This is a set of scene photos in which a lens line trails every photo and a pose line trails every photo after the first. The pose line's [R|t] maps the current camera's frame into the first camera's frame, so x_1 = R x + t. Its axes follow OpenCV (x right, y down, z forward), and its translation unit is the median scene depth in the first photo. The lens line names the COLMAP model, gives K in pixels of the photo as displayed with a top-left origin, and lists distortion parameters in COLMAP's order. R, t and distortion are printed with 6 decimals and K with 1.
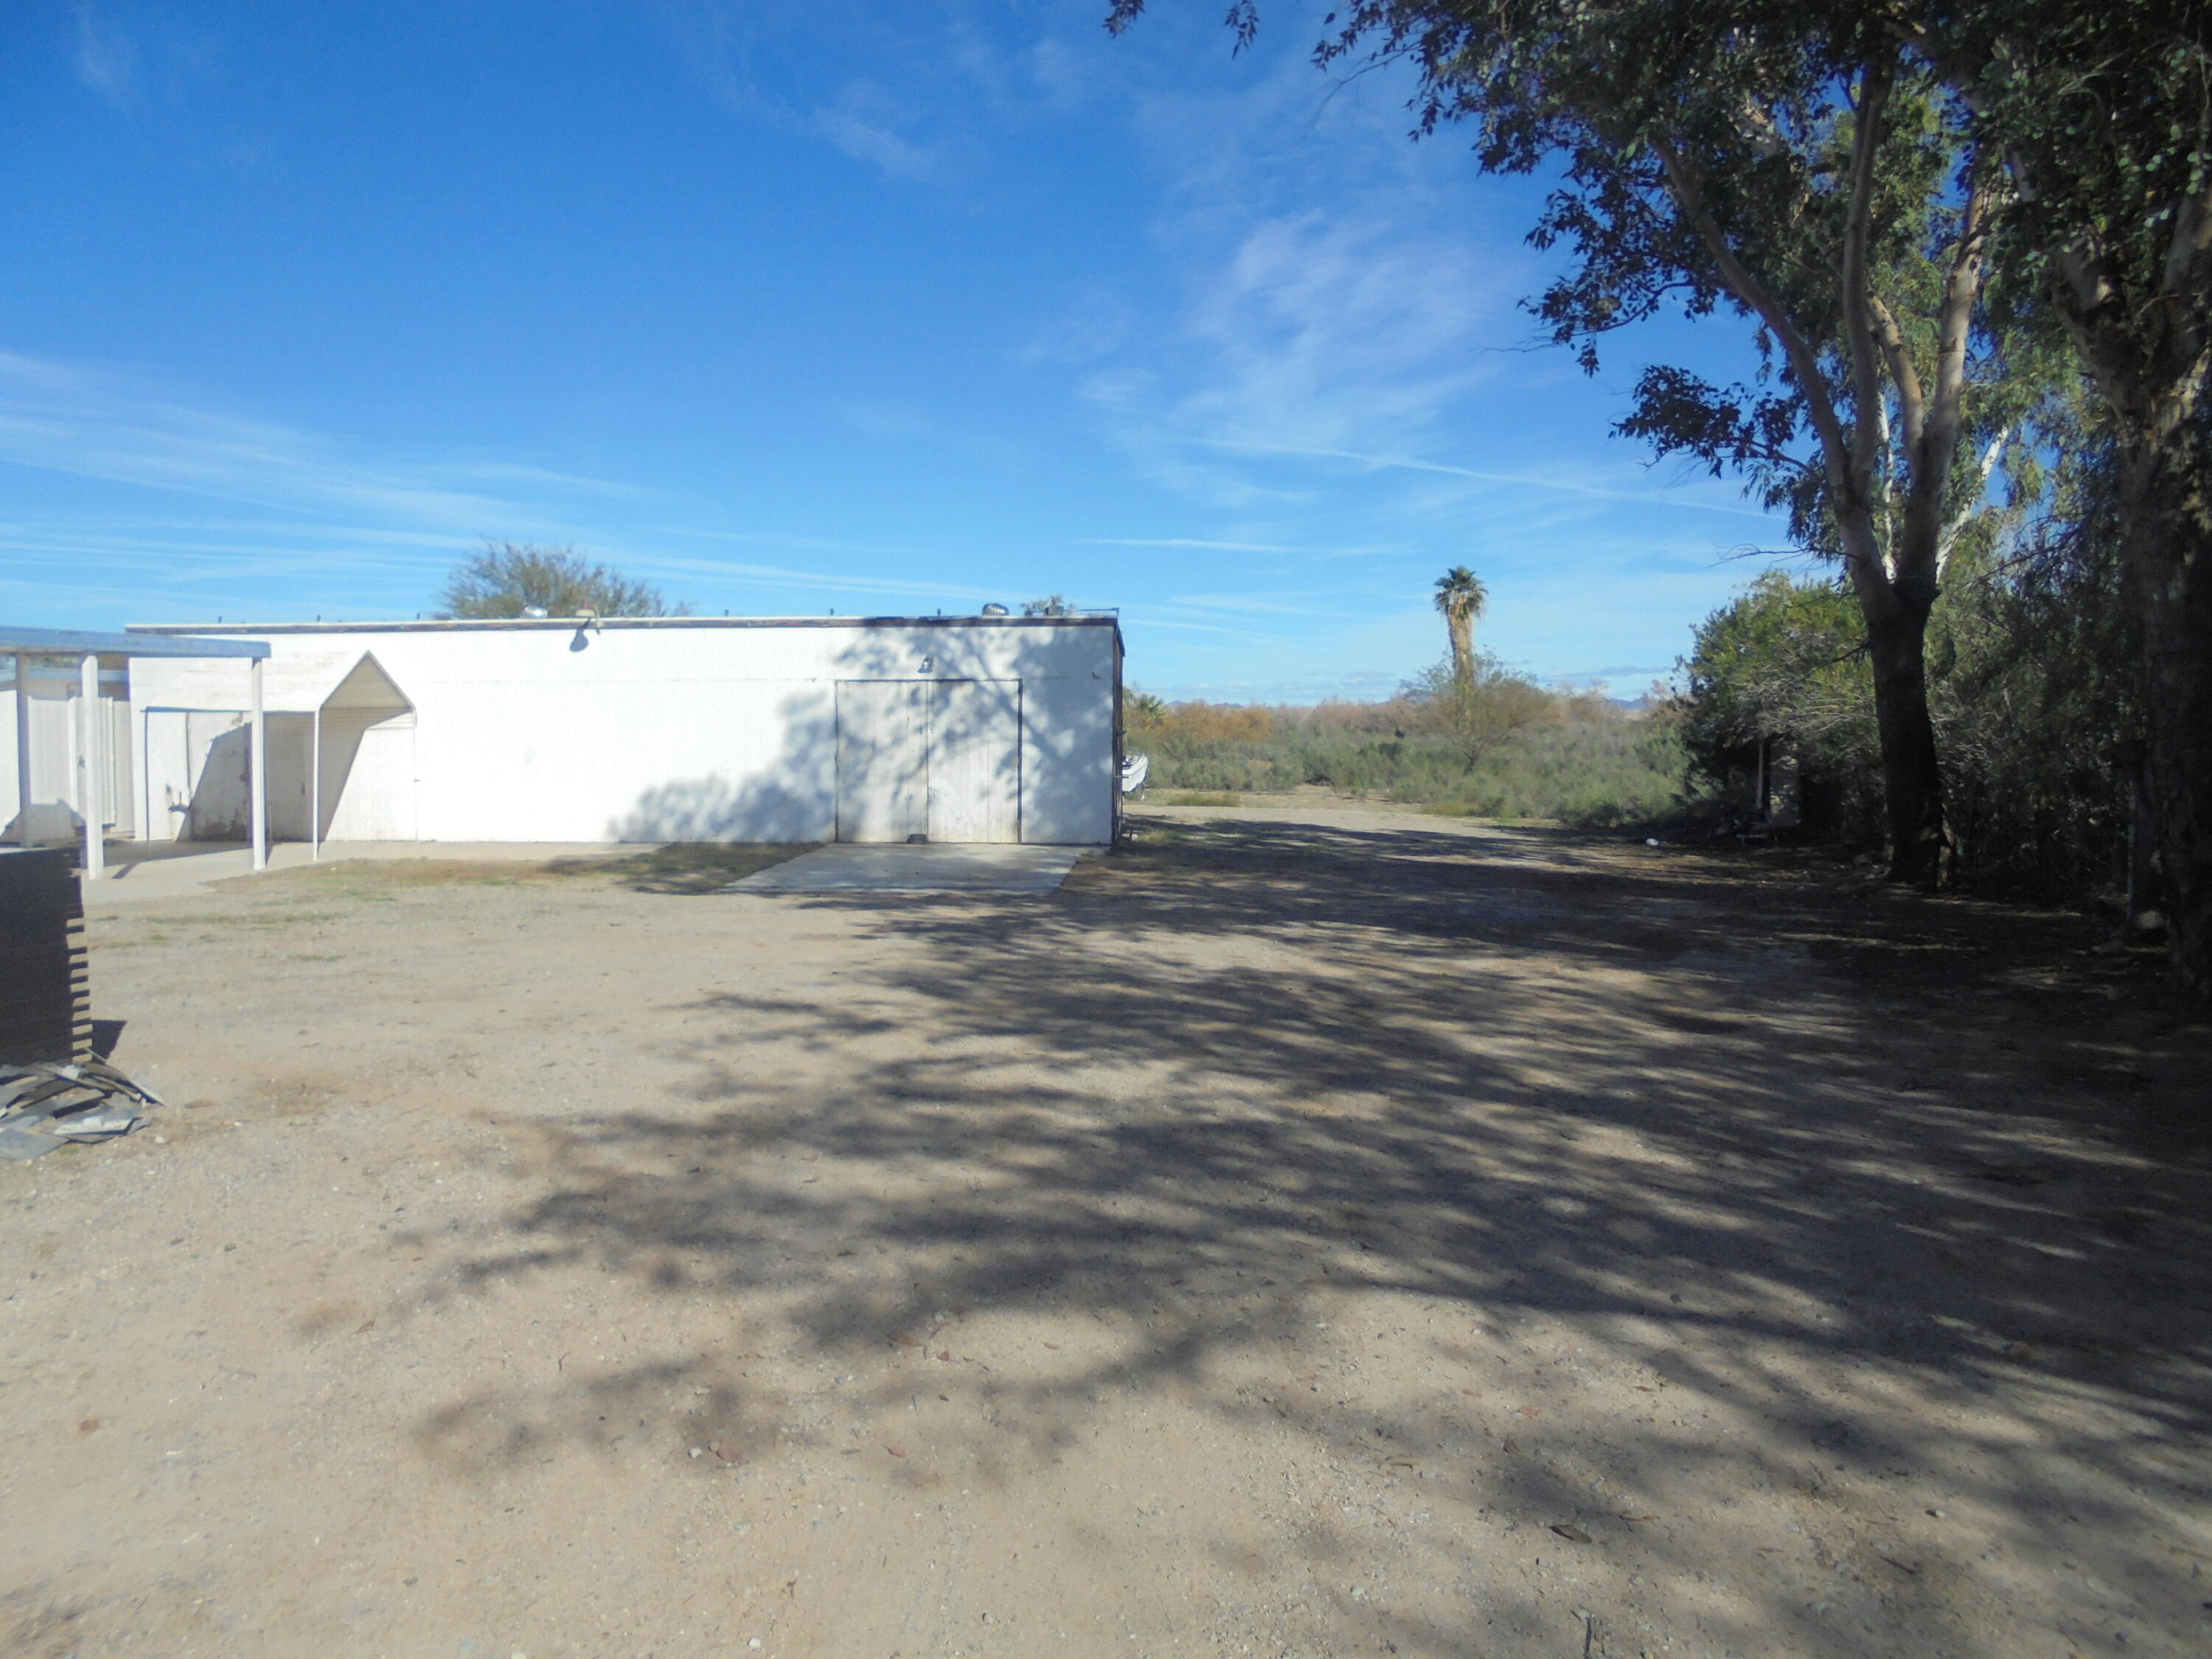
lens RADIAL K [[1667.1, 0, 1108.6], [0, 1667.1, 828.7], [0, 0, 1]] dist [-0.004924, 0.004358]
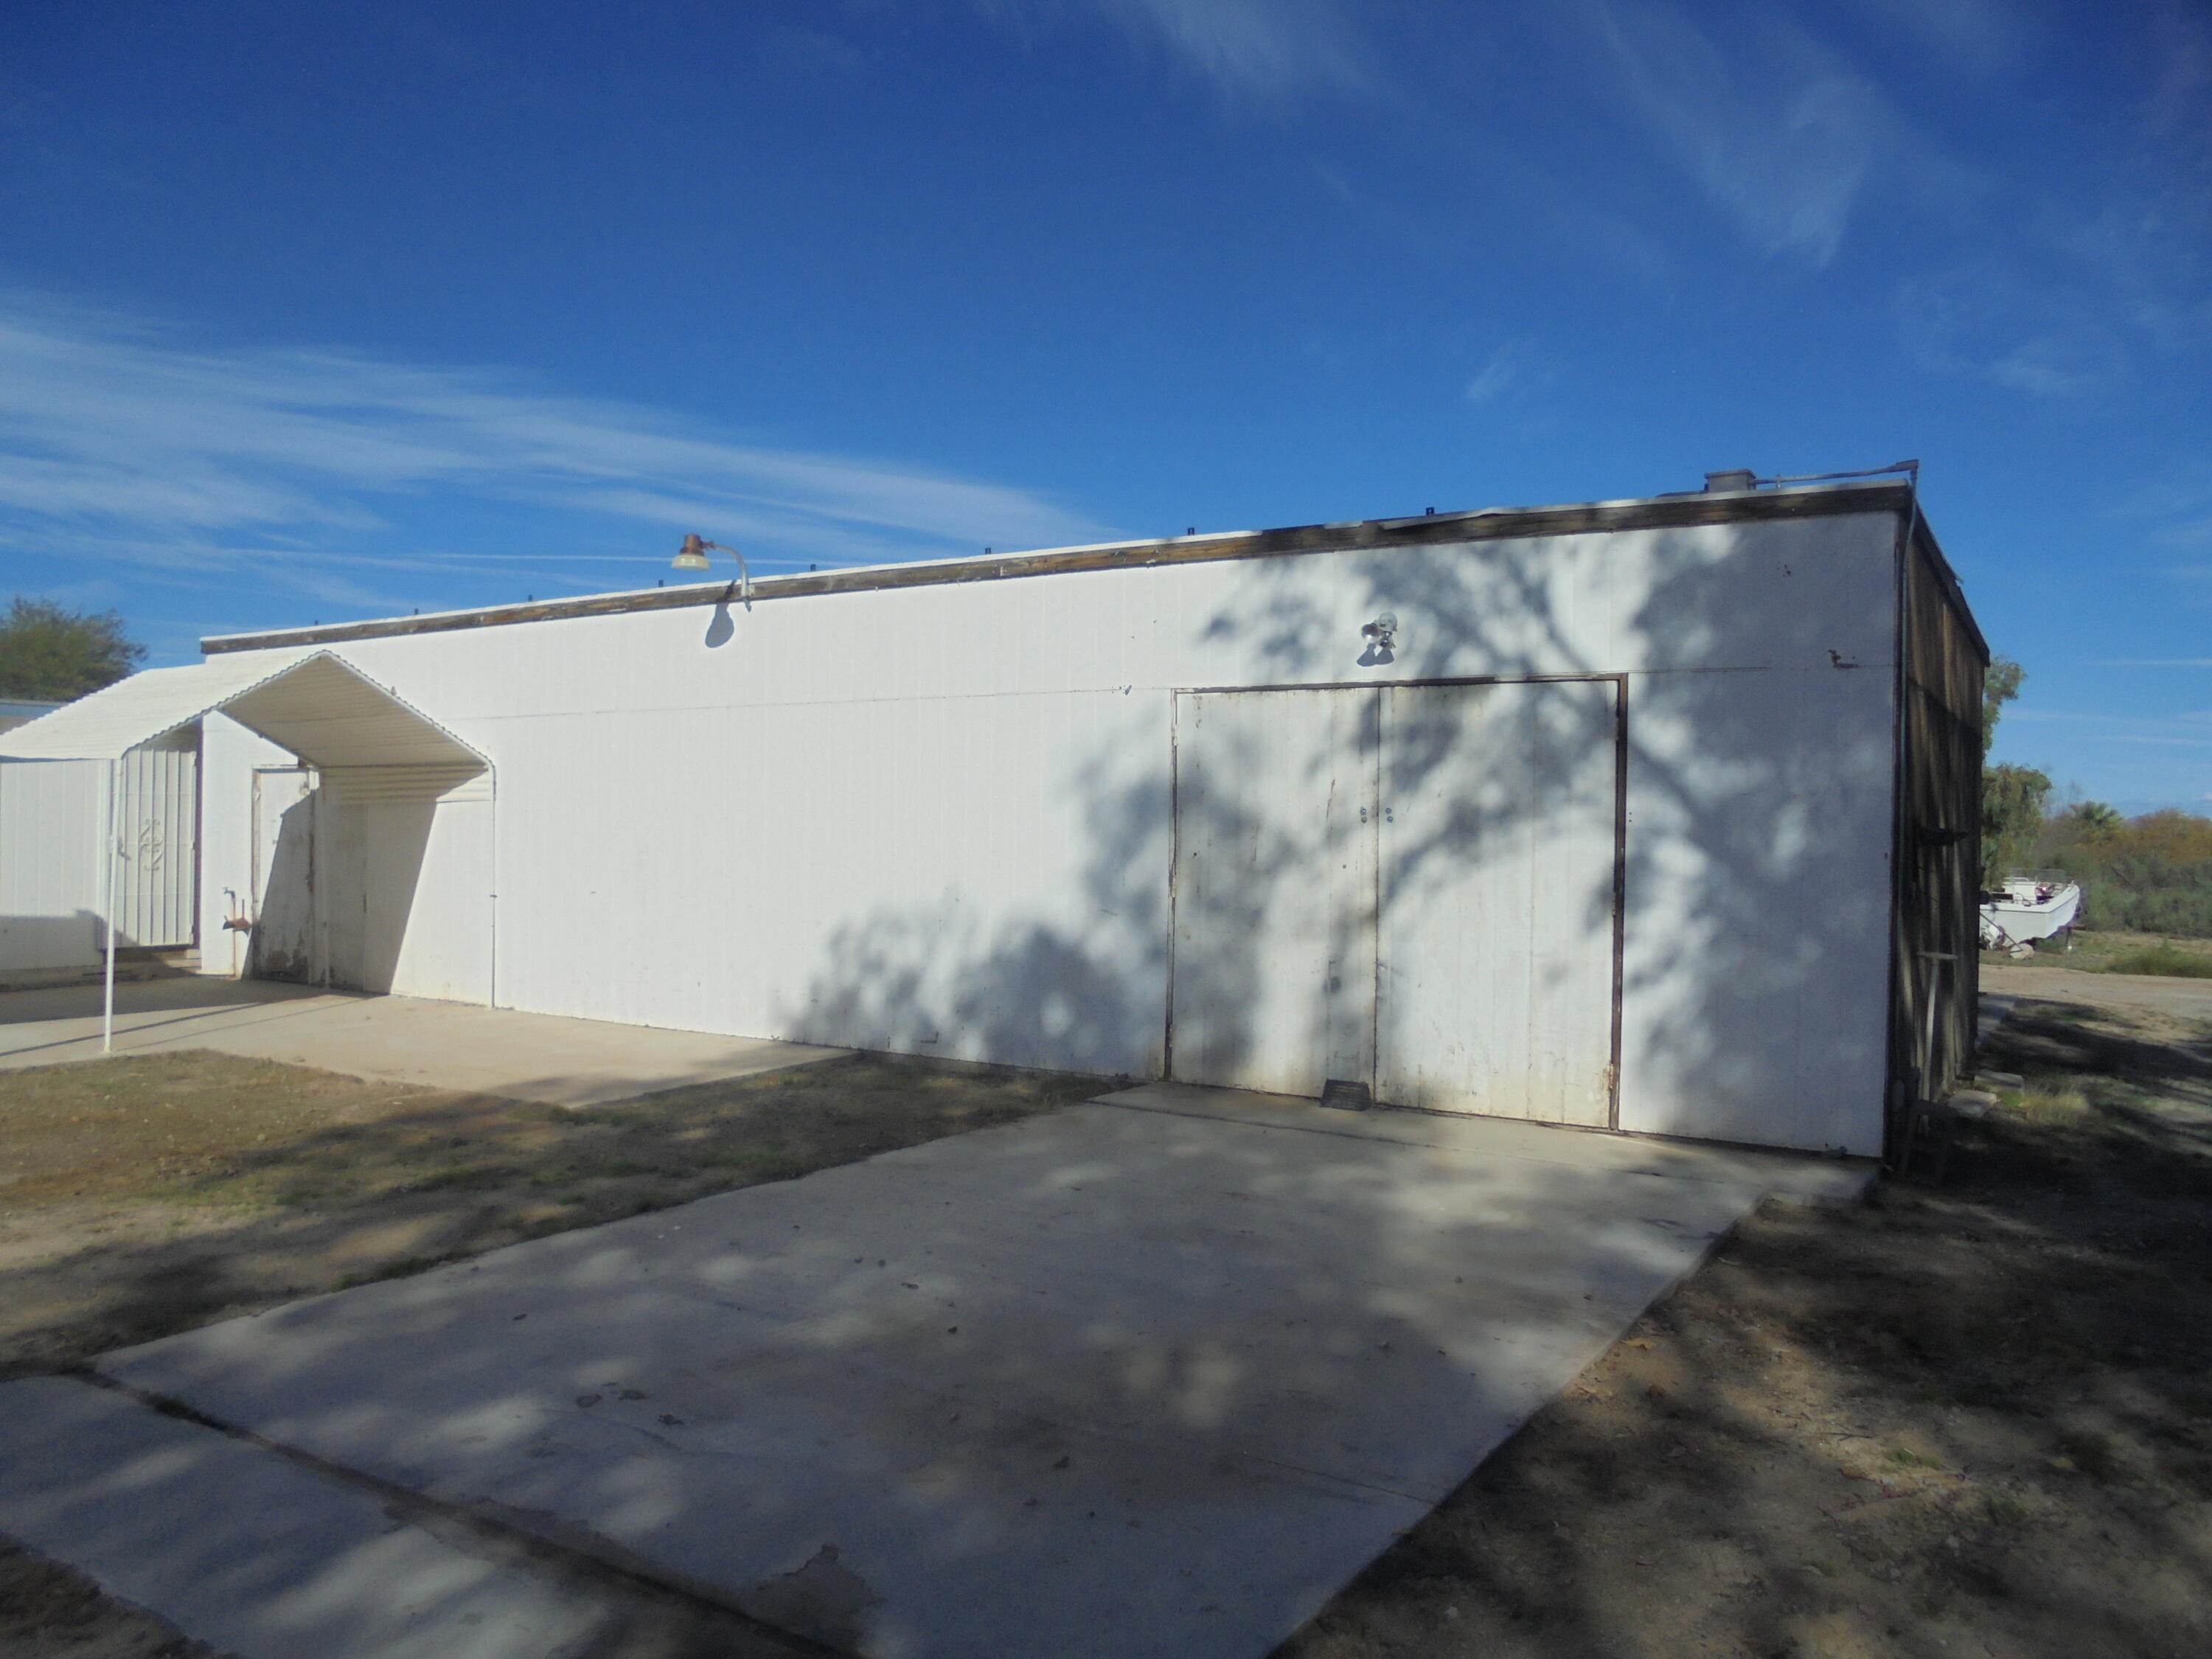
lens RADIAL K [[1667.1, 0, 1107.1], [0, 1667.1, 833.8], [0, 0, 1]] dist [-0.004924, 0.004358]
pose [[0.938631, -0.013537, -0.344657, -0.038646], [0.022960, 0.999465, 0.023275, -0.062202], [0.344158, -0.029760, 0.938440, 0.597553]]
